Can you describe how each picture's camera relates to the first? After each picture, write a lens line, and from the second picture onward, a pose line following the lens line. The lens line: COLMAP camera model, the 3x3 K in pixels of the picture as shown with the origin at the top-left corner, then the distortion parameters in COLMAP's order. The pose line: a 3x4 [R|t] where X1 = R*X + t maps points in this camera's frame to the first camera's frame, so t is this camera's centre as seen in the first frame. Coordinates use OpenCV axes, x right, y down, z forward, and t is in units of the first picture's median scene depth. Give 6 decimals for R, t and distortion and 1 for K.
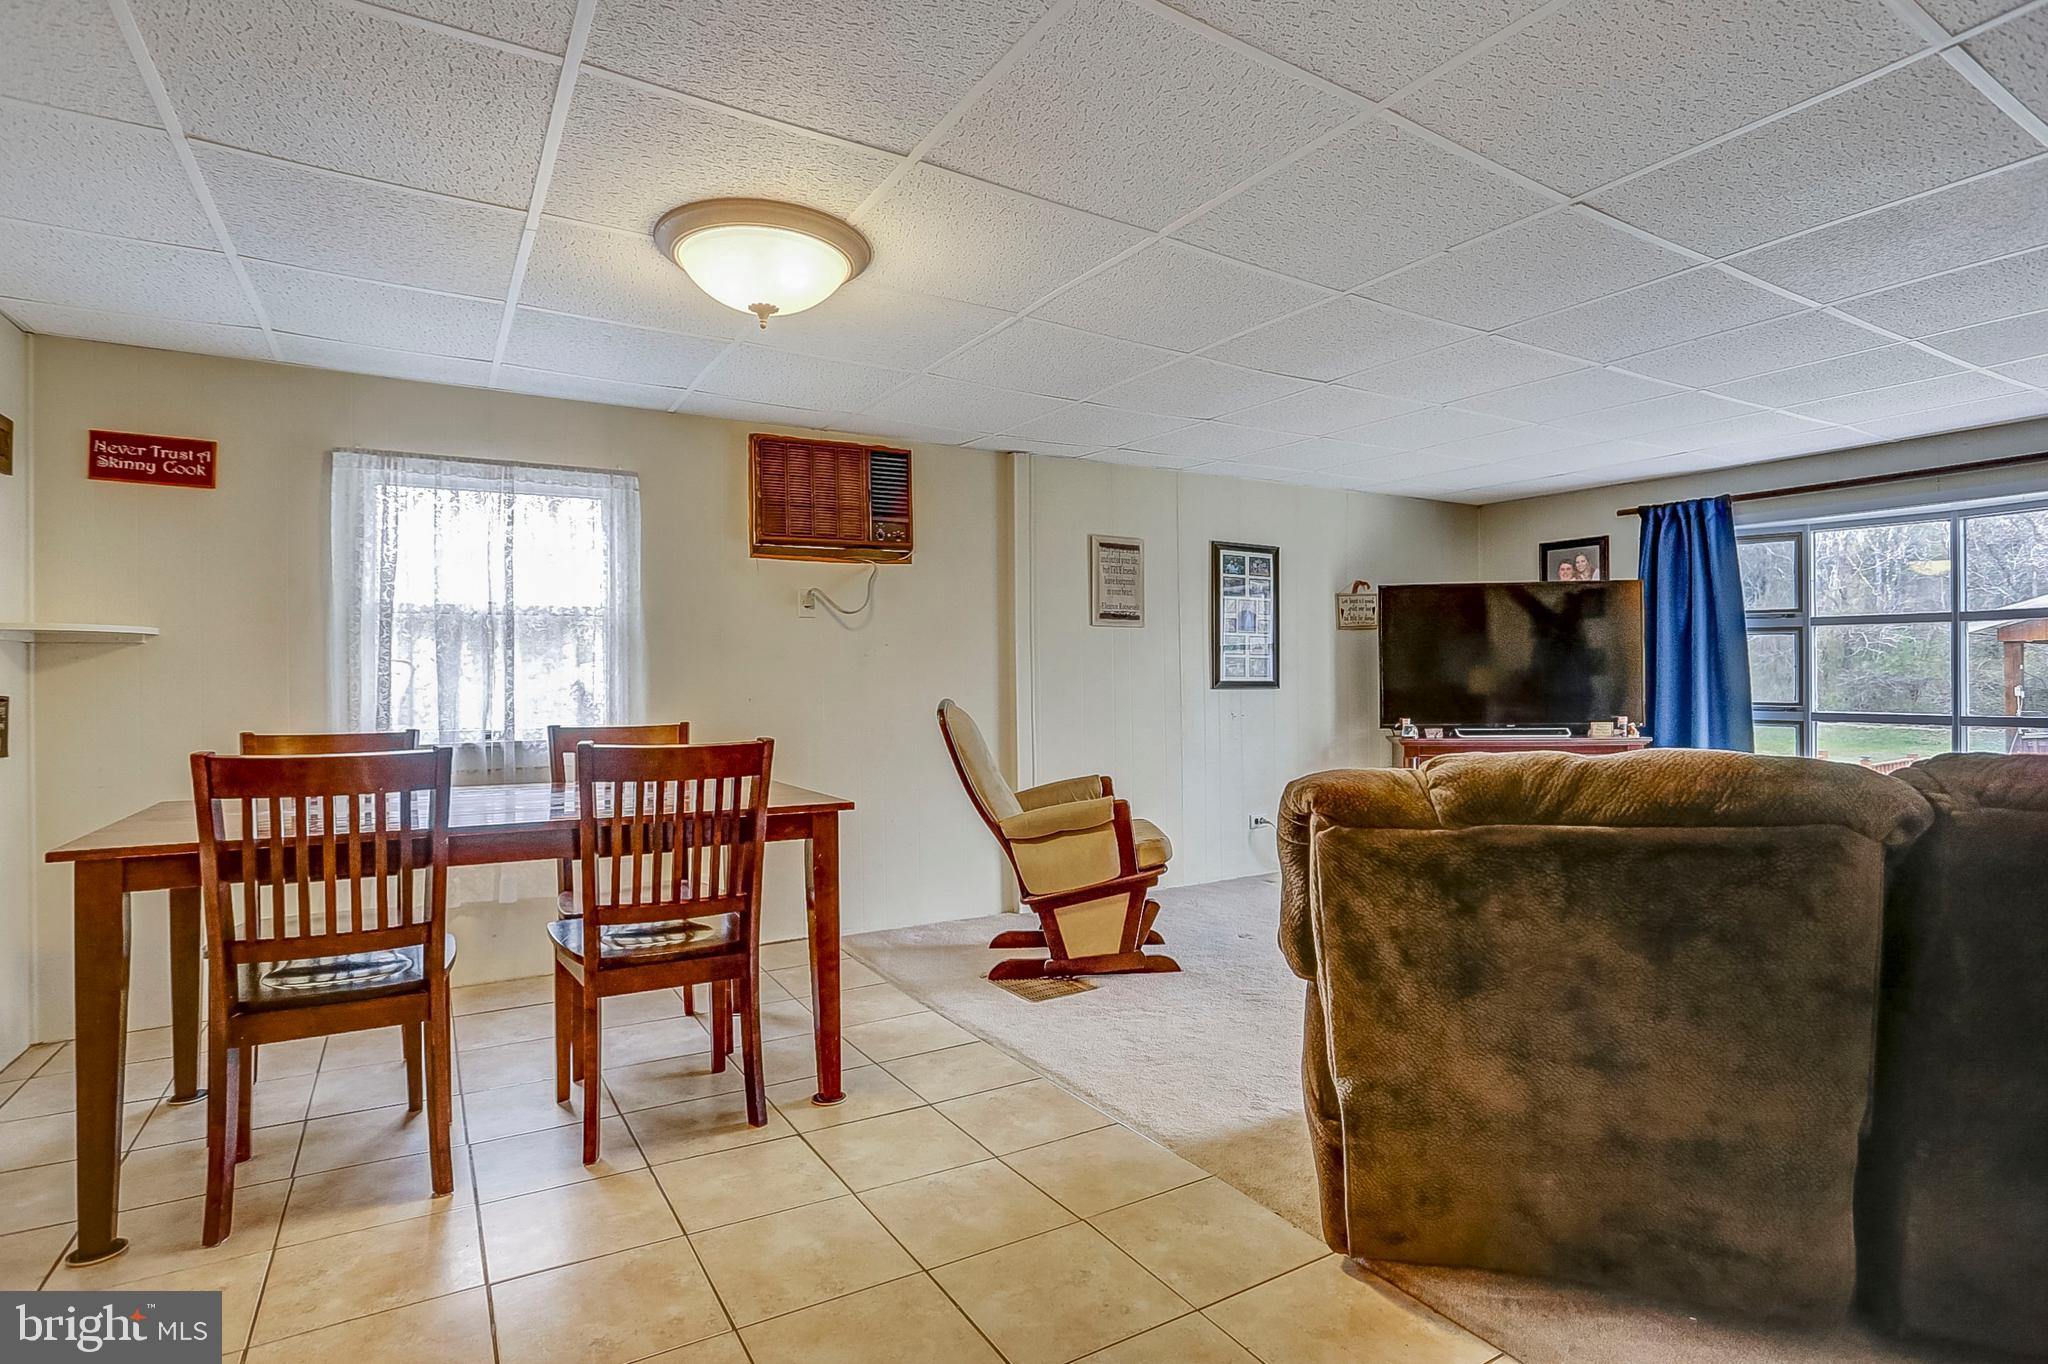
lens RADIAL K [[1022.2, 0, 1022.4], [0, 1022.2, 669.5], [0, 0, 1]] dist [-0.061582, 0.024354]
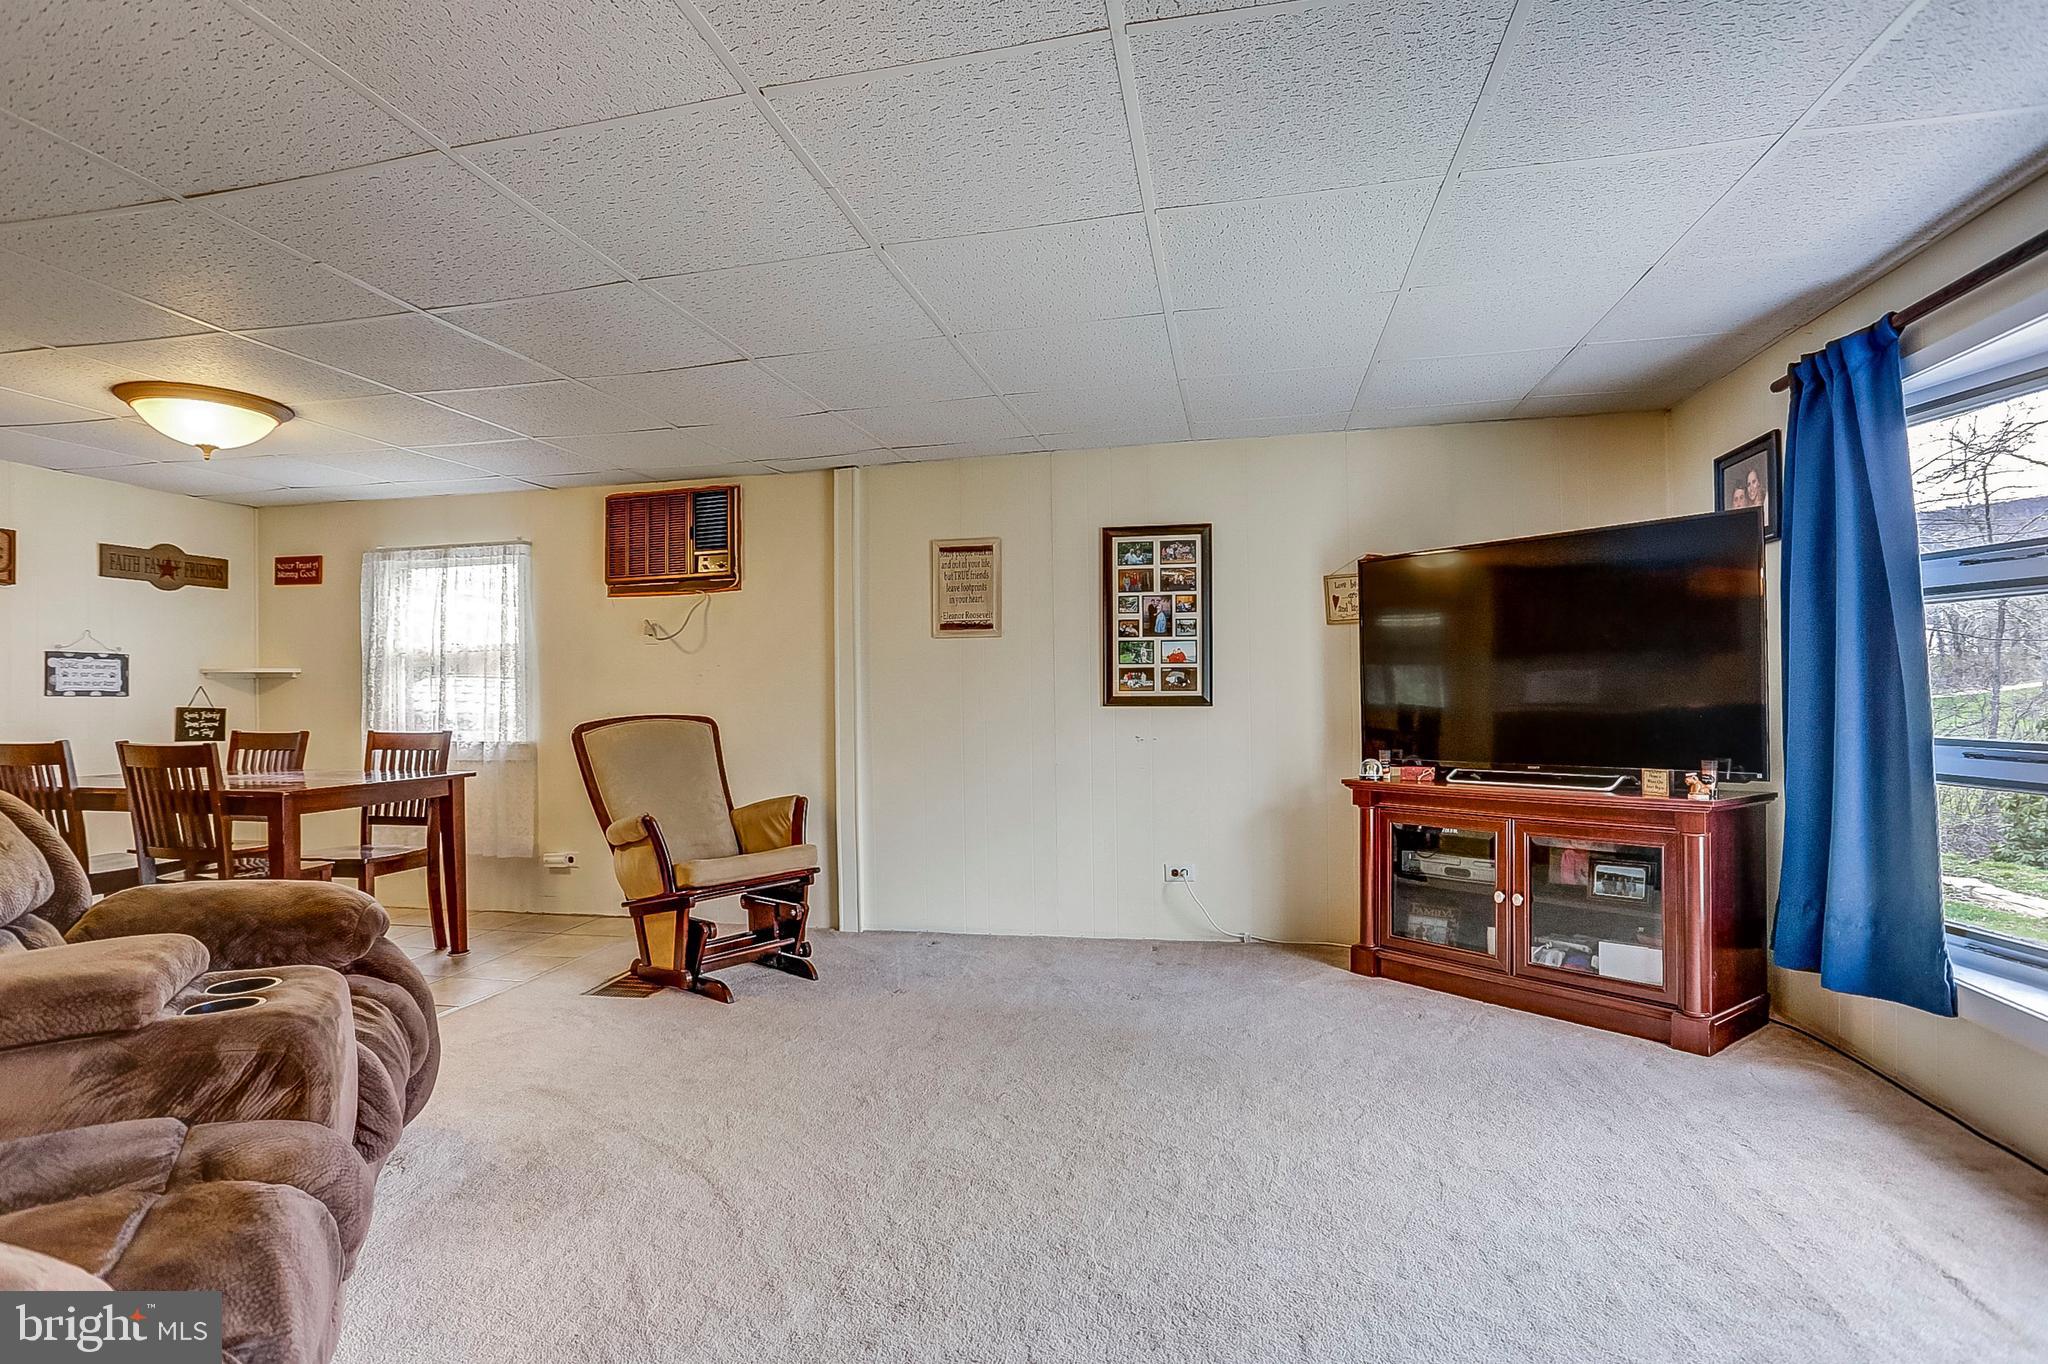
lens RADIAL K [[1016.9, 0, 1026.0], [0, 1016.9, 703.1], [0, 0, 1]] dist [-0.050758, 0.024599]
pose [[0.726587, 0.004622, -0.687059, 1.124212], [0.012370, 0.999727, 0.019807, -0.000591], [0.686963, -0.022890, 0.726332, 0.556416]]
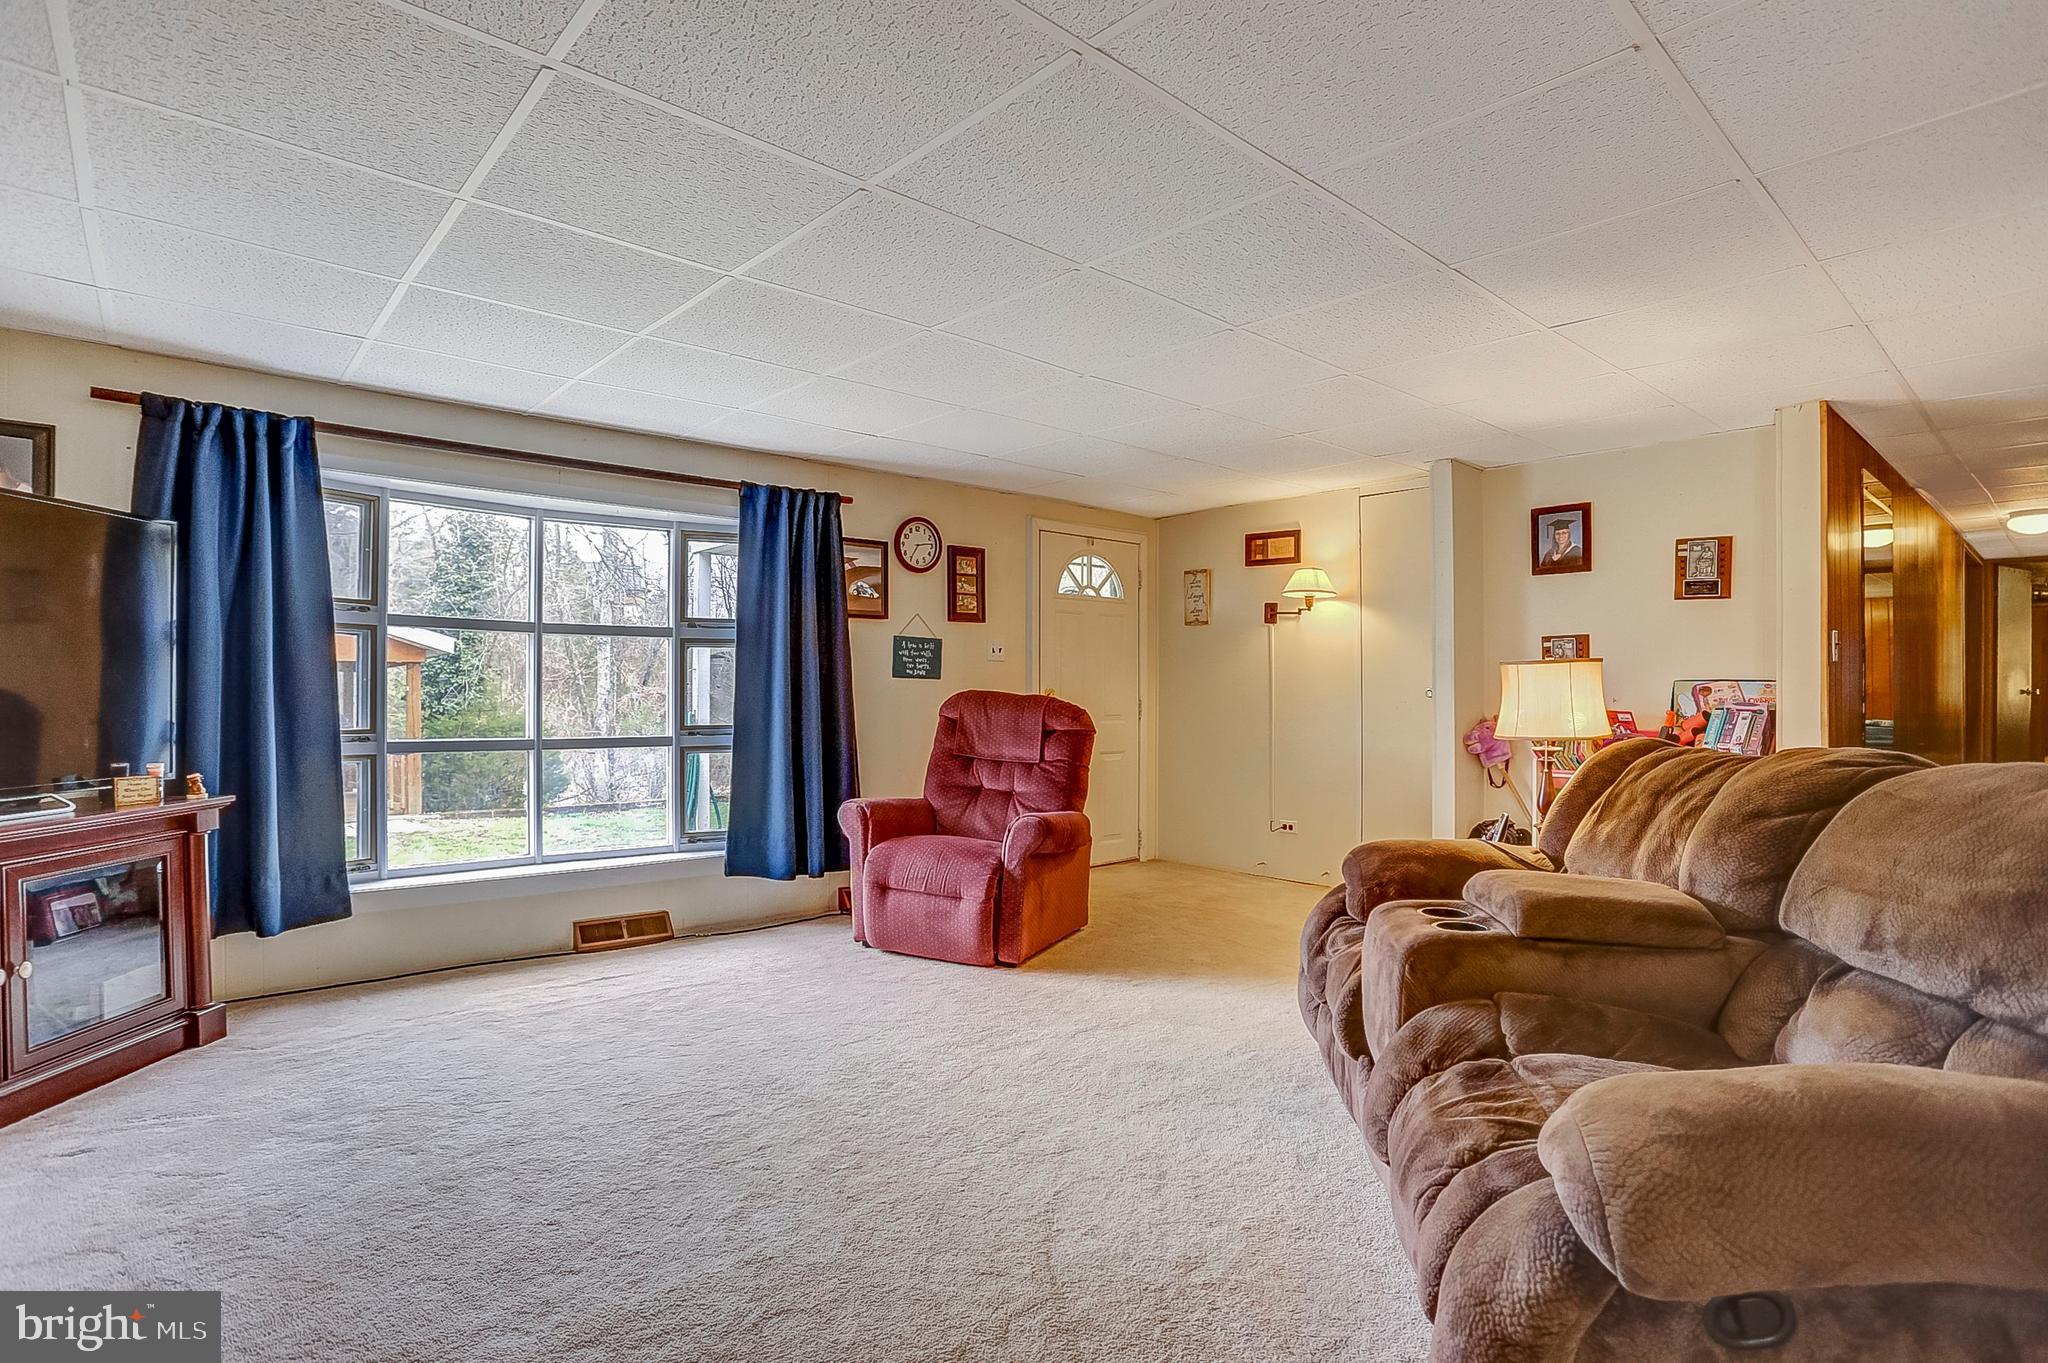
lens RADIAL K [[1022.2, 0, 1022.4], [0, 1022.2, 669.0], [0, 0, 1]] dist [-0.061582, 0.024354]
pose [[-0.169319, 0.027848, 0.985168, -0.026749], [-0.012315, 0.999463, -0.030369, 0.007808], [-0.985484, -0.017275, -0.168885, 0.991785]]
